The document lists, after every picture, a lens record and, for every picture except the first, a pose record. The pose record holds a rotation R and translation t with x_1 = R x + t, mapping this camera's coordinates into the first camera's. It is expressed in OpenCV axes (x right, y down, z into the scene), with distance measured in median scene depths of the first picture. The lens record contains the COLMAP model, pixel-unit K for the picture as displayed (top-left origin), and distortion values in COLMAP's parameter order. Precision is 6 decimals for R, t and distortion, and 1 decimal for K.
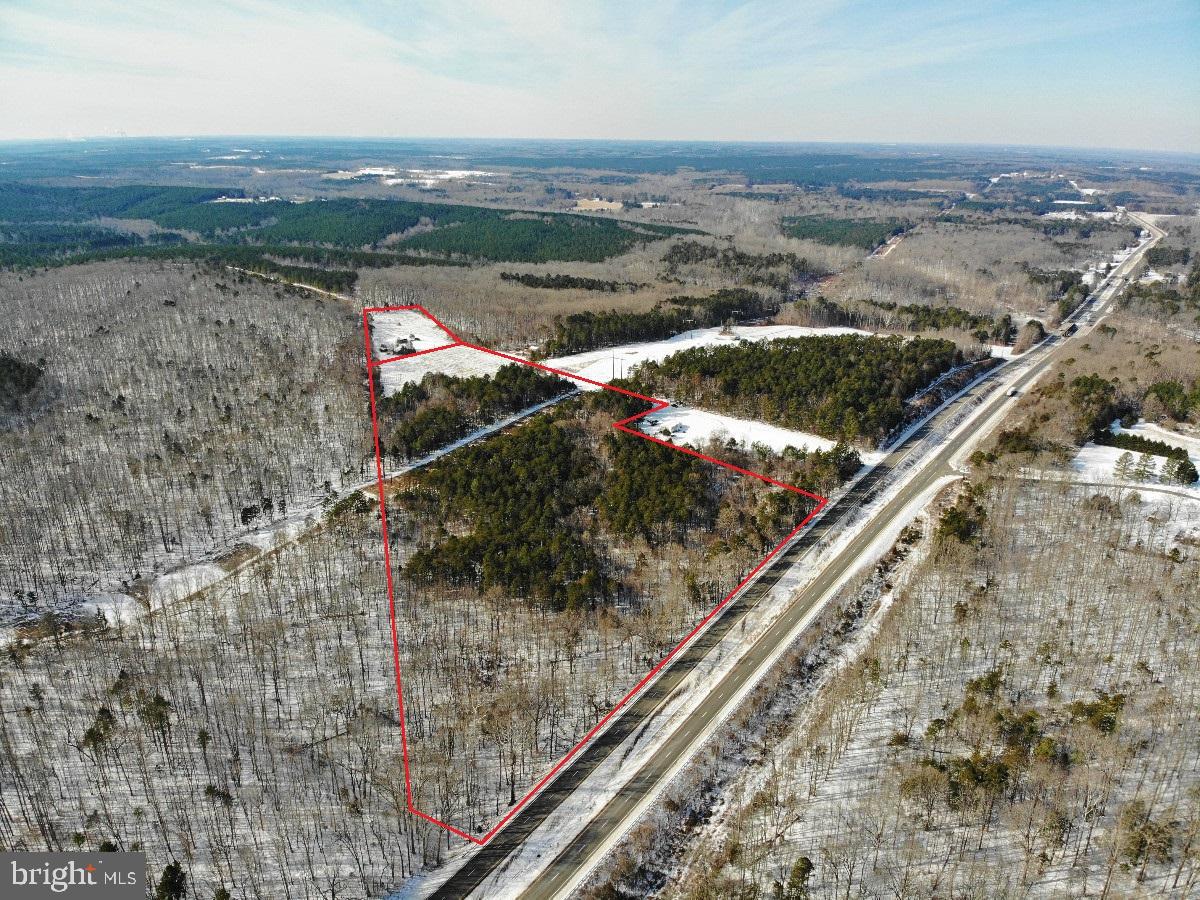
lens RADIAL K [[866.6, 0, 600.0], [0, 866.6, 450.0], [0, 0, 1]] dist [0.104963, -0.238355]
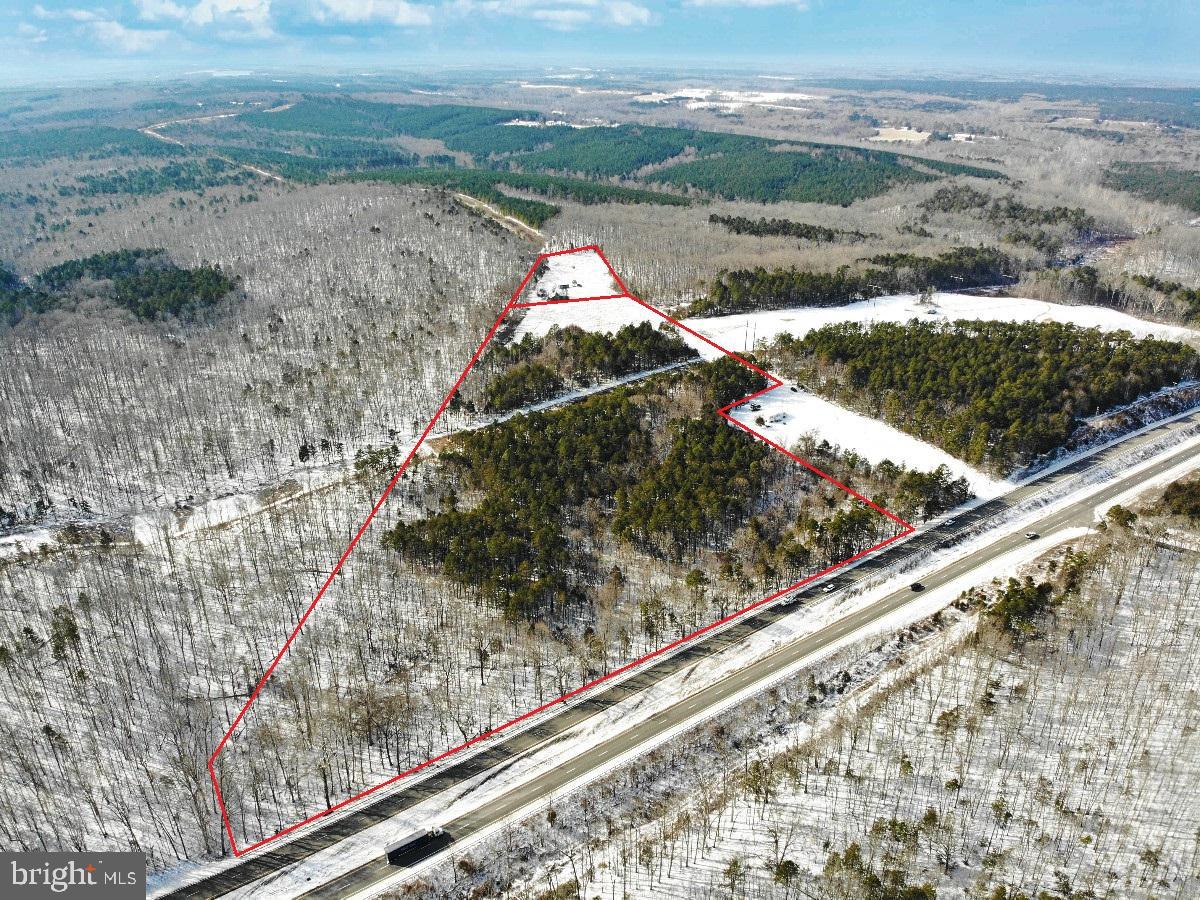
lens RADIAL K [[876.1, 0, 600.0], [0, 876.1, 450.0], [0, 0, 1]] dist [0.075971, -0.191455]
pose [[0.935566, 0.142316, -0.323206, 0.207159], [-0.116520, 0.988350, 0.097913, -0.057666], [0.333376, -0.053944, 0.941250, 0.100155]]
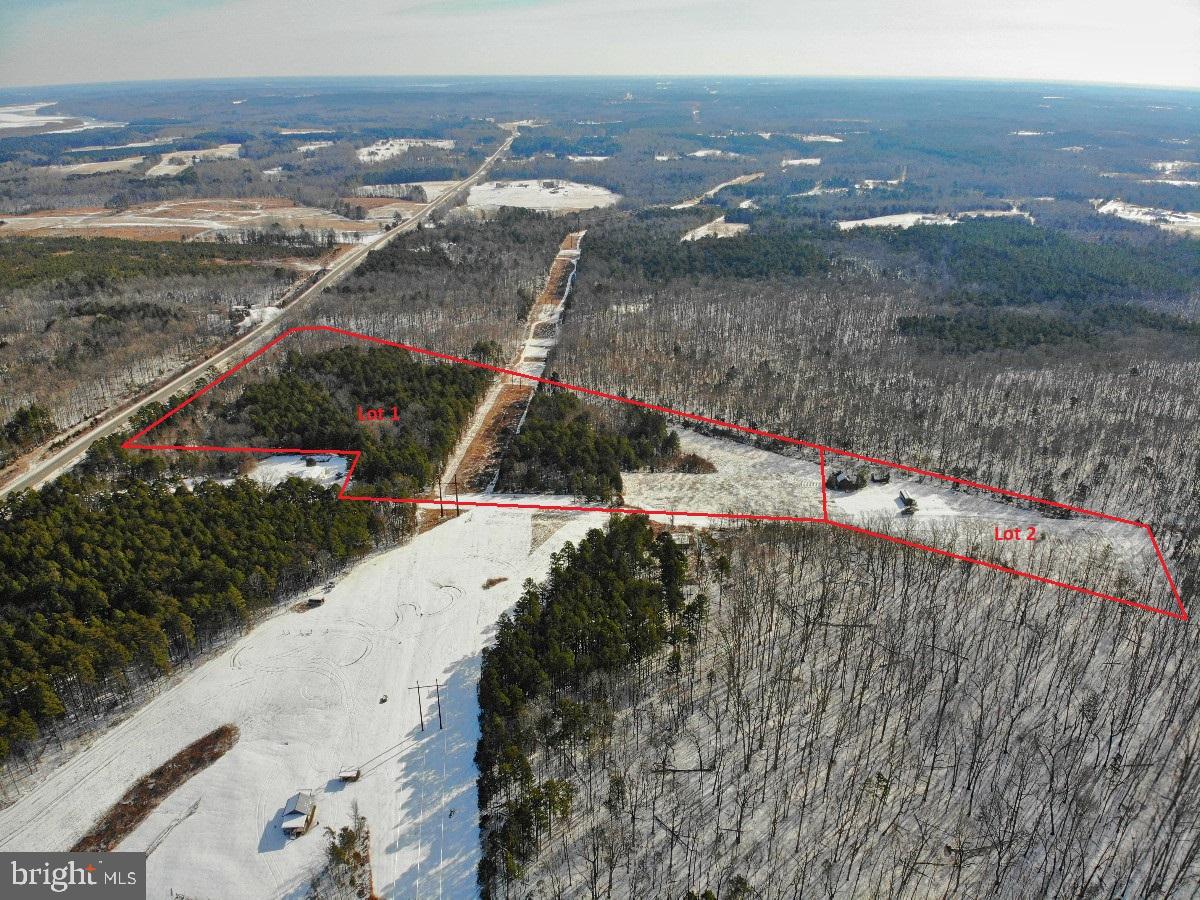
lens RADIAL K [[866.6, 0, 600.0], [0, 866.6, 450.0], [0, 0, 1]] dist [0.104963, -0.238355]
pose [[-0.828082, 0.222327, -0.514637, 0.265187], [-0.190381, 0.751918, 0.631169, -0.591548], [0.527291, 0.620636, -0.580323, 1.559682]]
